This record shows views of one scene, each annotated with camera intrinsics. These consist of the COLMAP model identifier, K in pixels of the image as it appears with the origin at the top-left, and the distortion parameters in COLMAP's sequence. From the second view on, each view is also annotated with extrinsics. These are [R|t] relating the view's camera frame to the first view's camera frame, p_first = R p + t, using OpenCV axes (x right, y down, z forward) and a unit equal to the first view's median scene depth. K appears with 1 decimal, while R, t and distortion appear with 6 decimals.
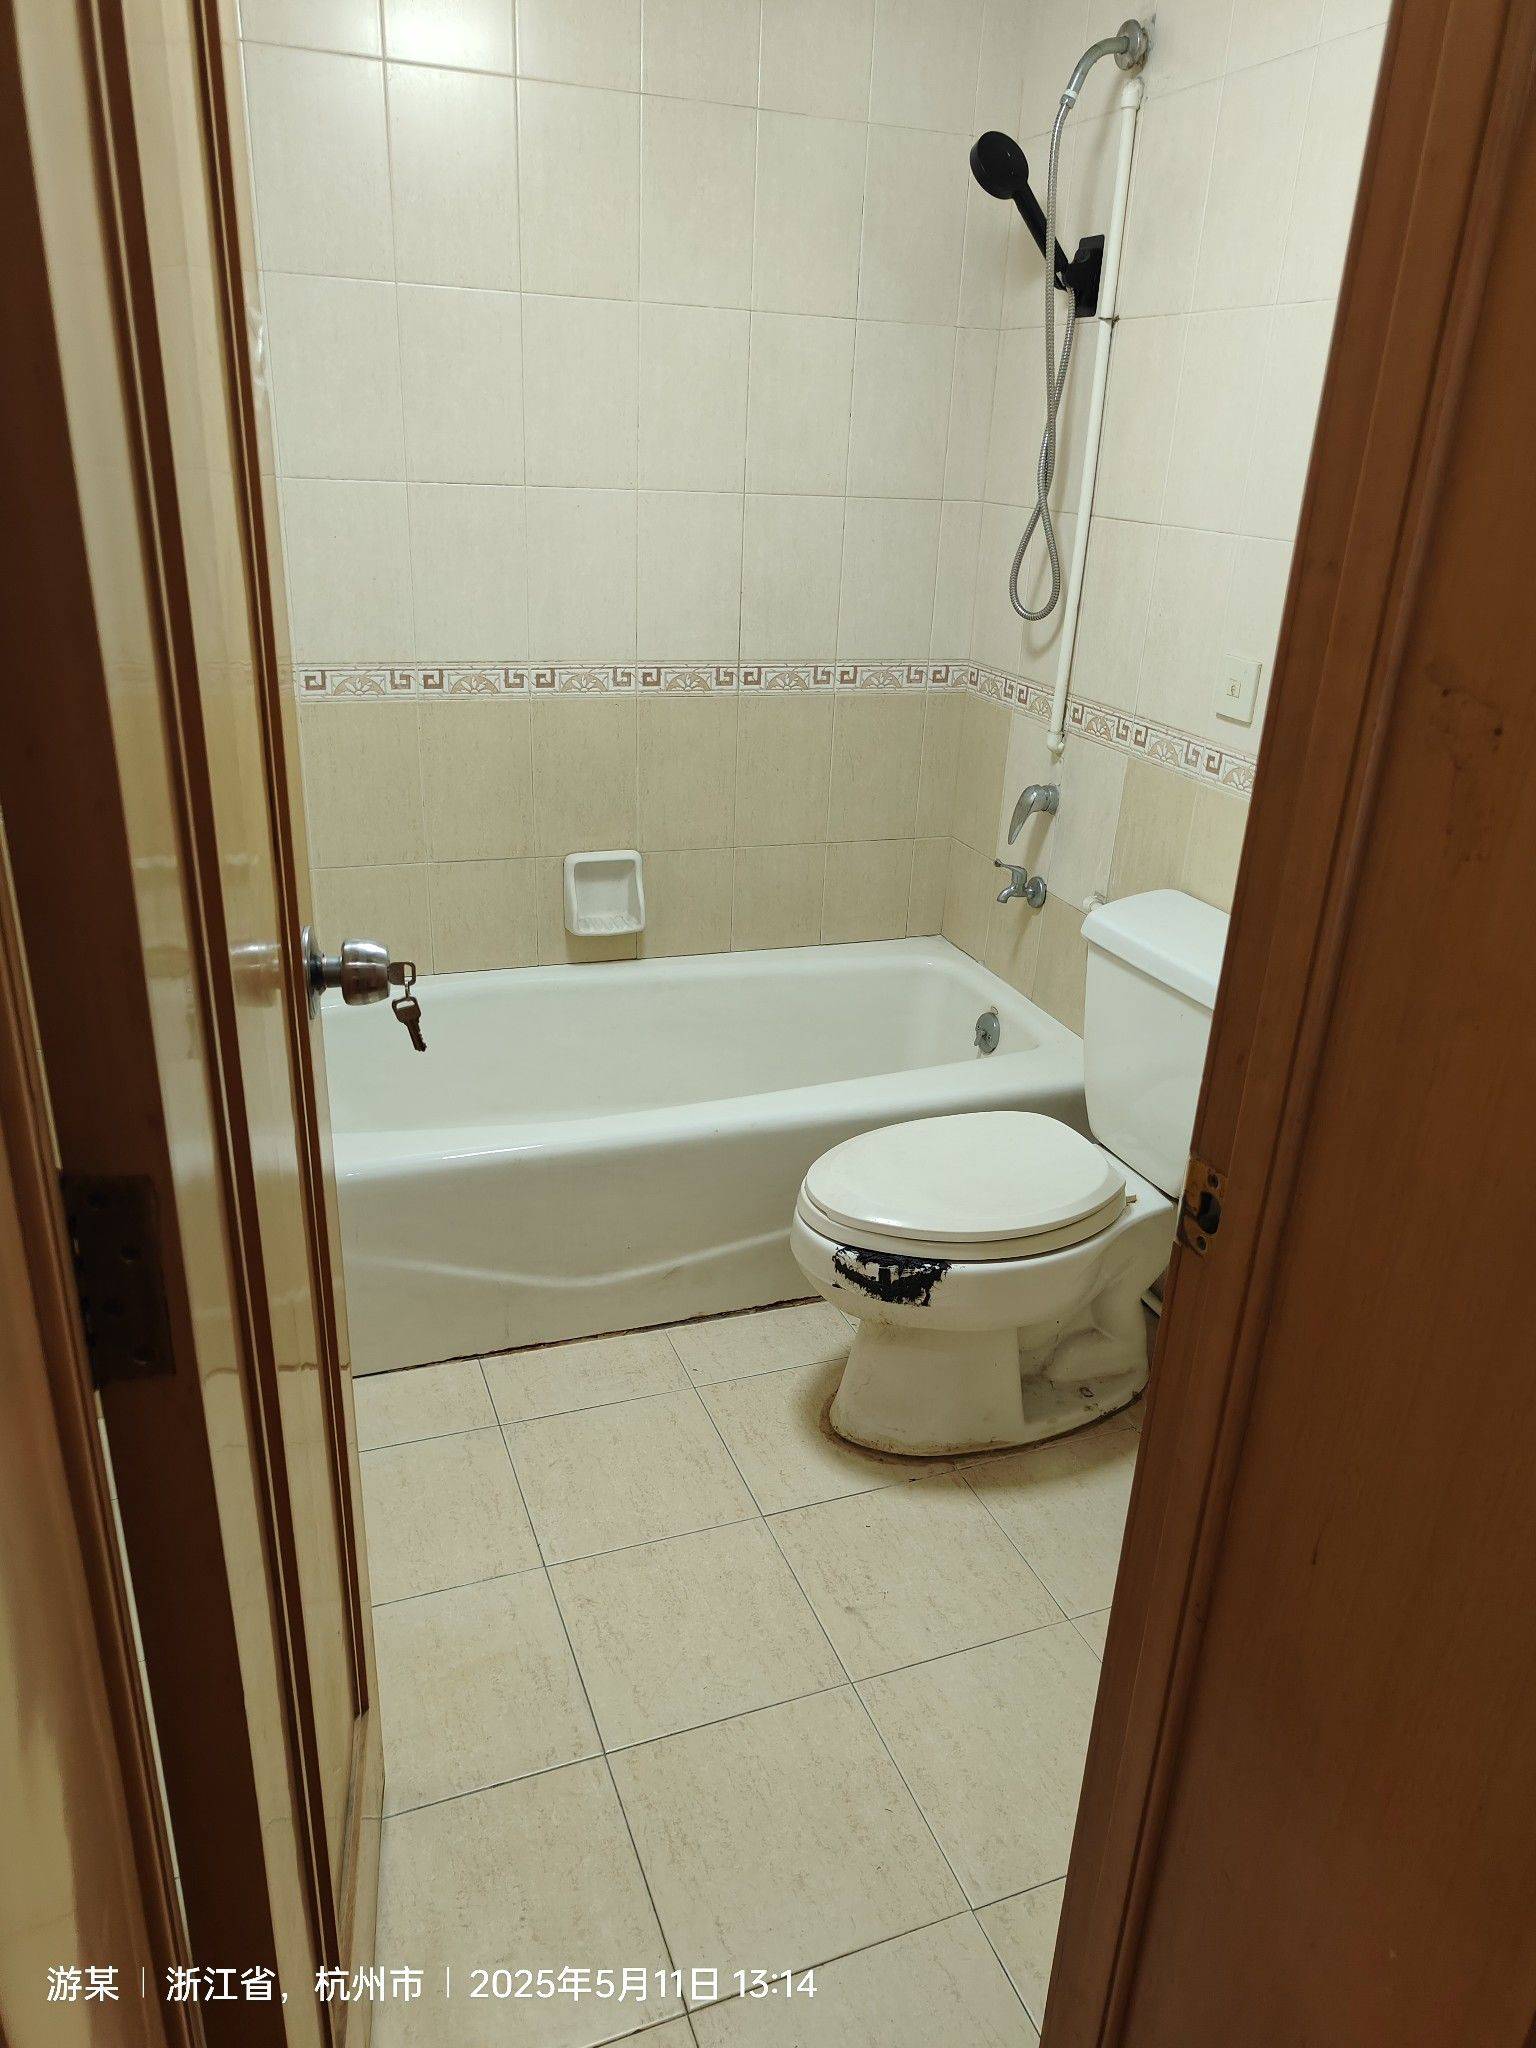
lens RADIAL K [[1411.7, 0, 770.8], [0, 1411.7, 1031.1], [0, 0, 1]] dist [0.008345, 0.001848]
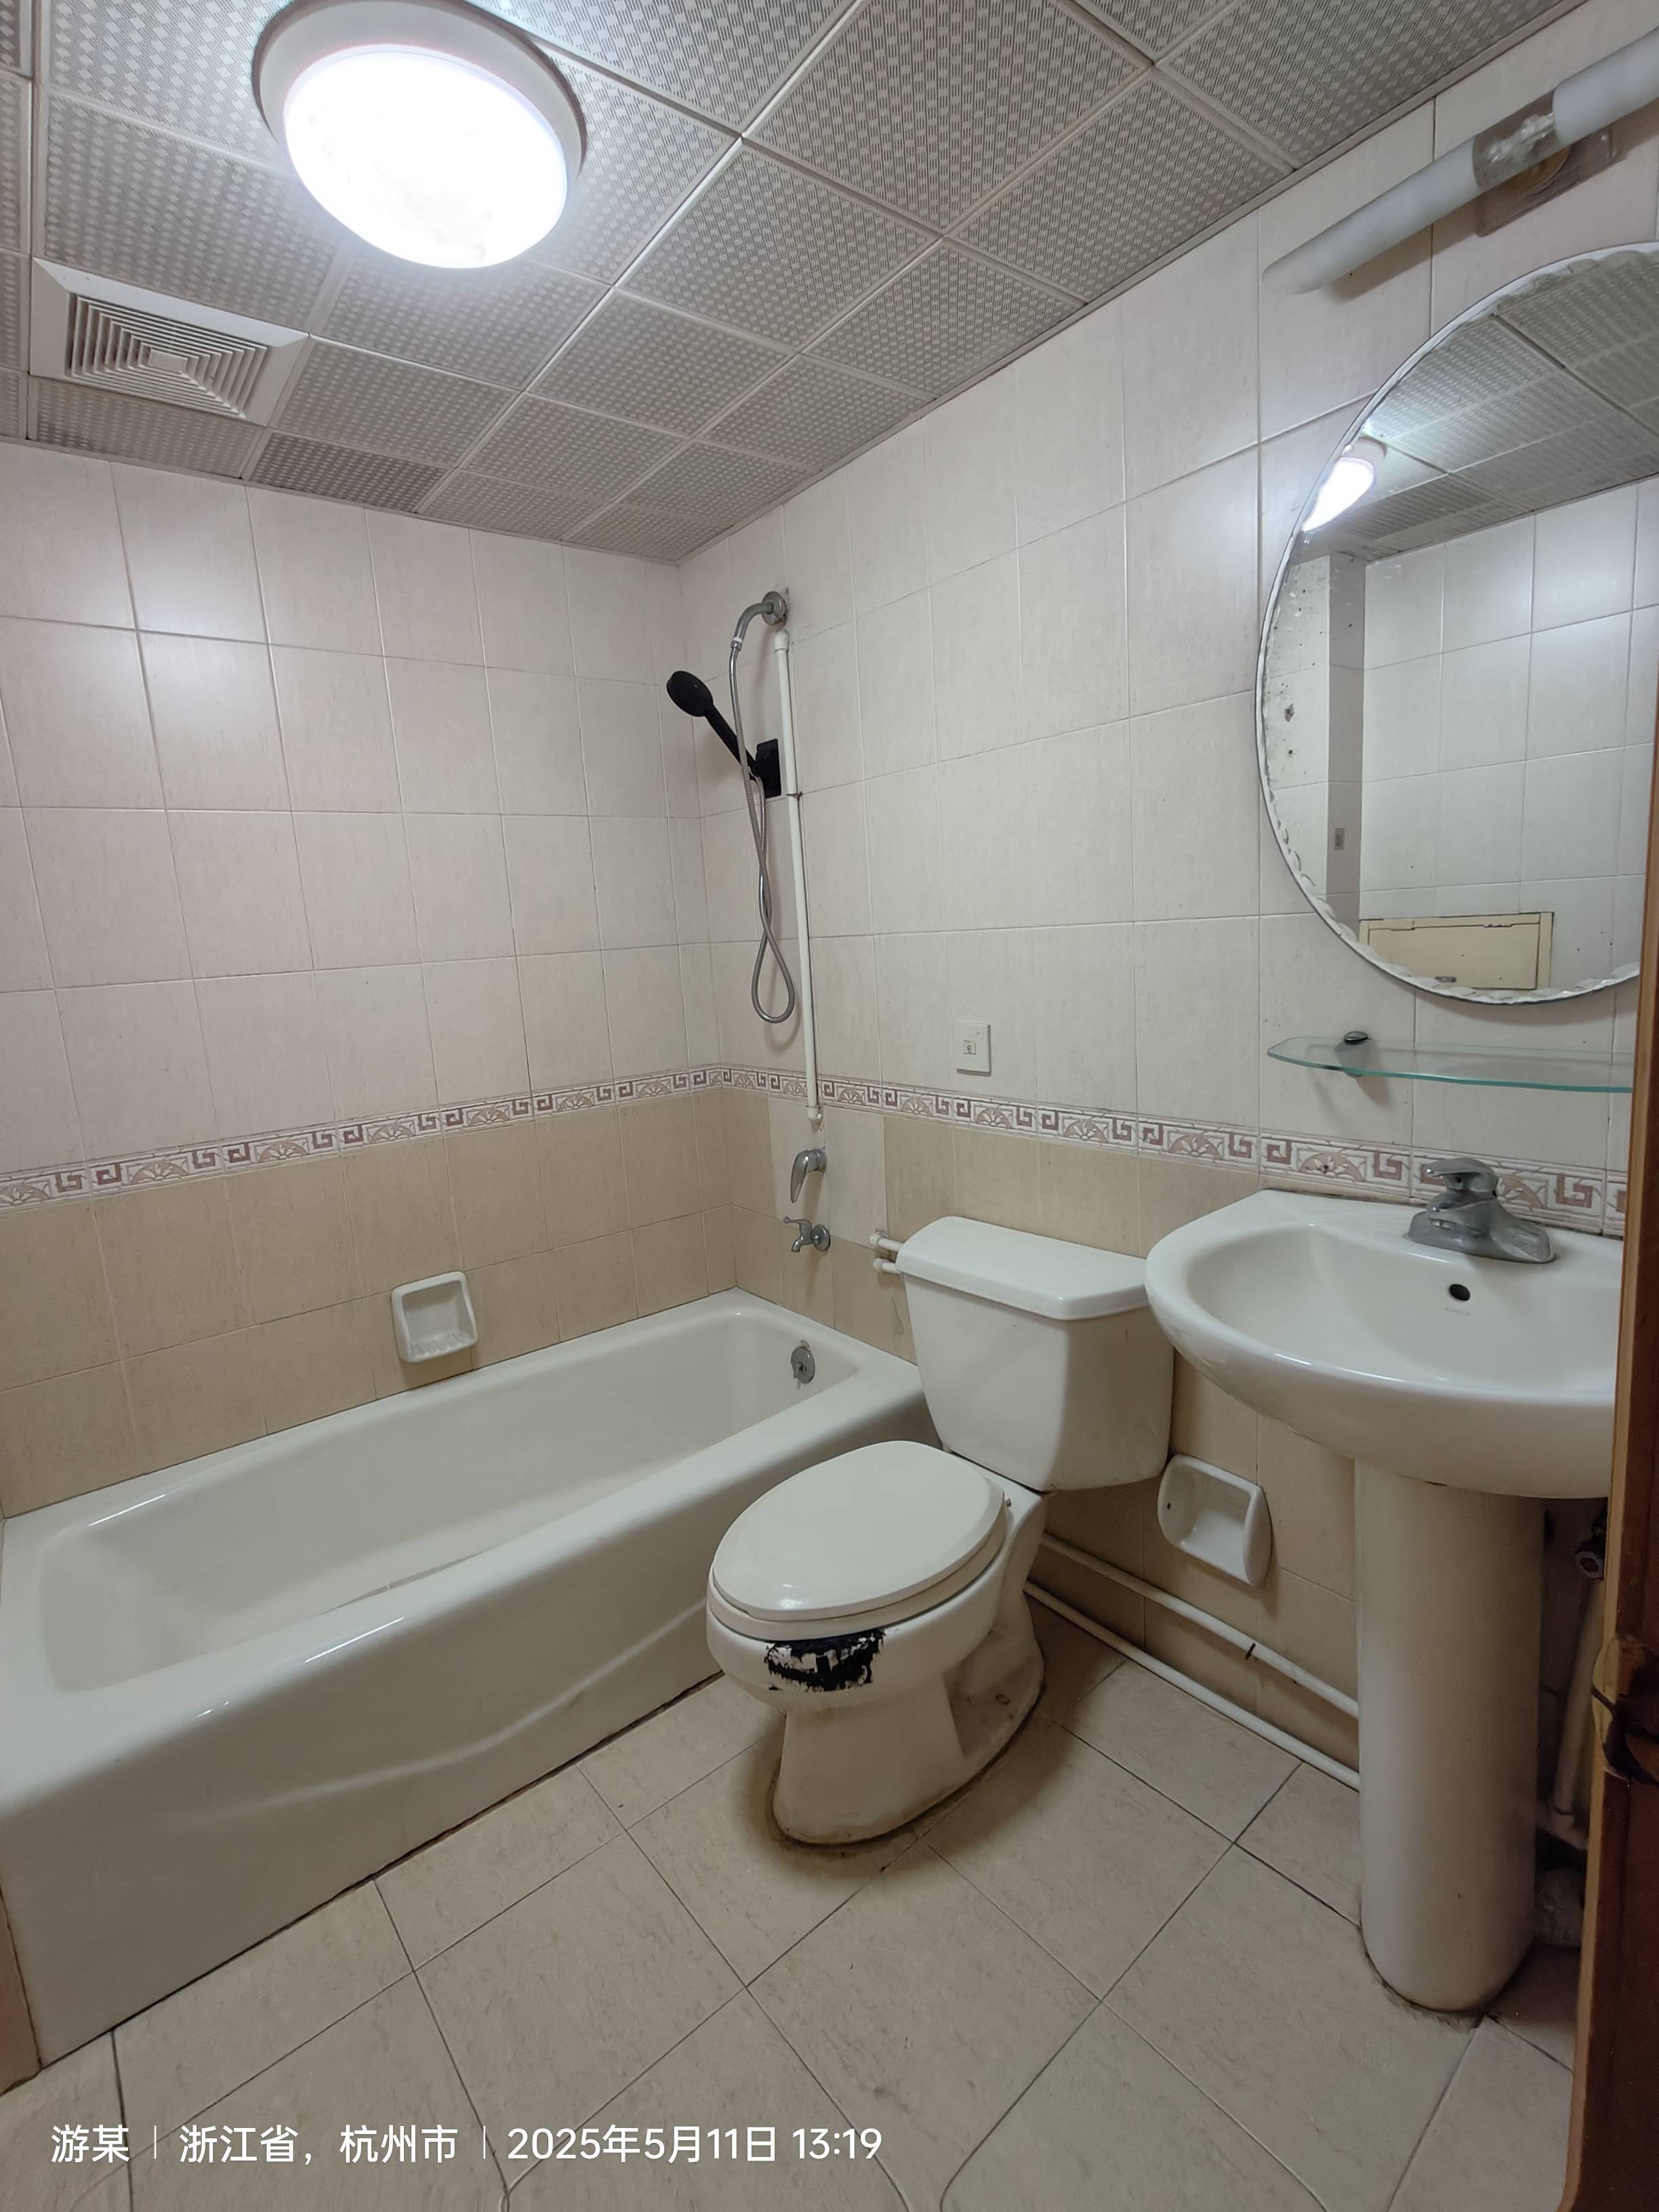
lens RADIAL K [[1014.4, 0, 835.1], [0, 1014.4, 1086.6], [0, 0, 1]] dist [-0.001513, 0.000244]
pose [[0.939440, -0.152649, 0.306840, -0.050759], [0.221855, 0.953287, -0.204998, -0.047764], [-0.261214, 0.260657, 0.929422, 0.189845]]
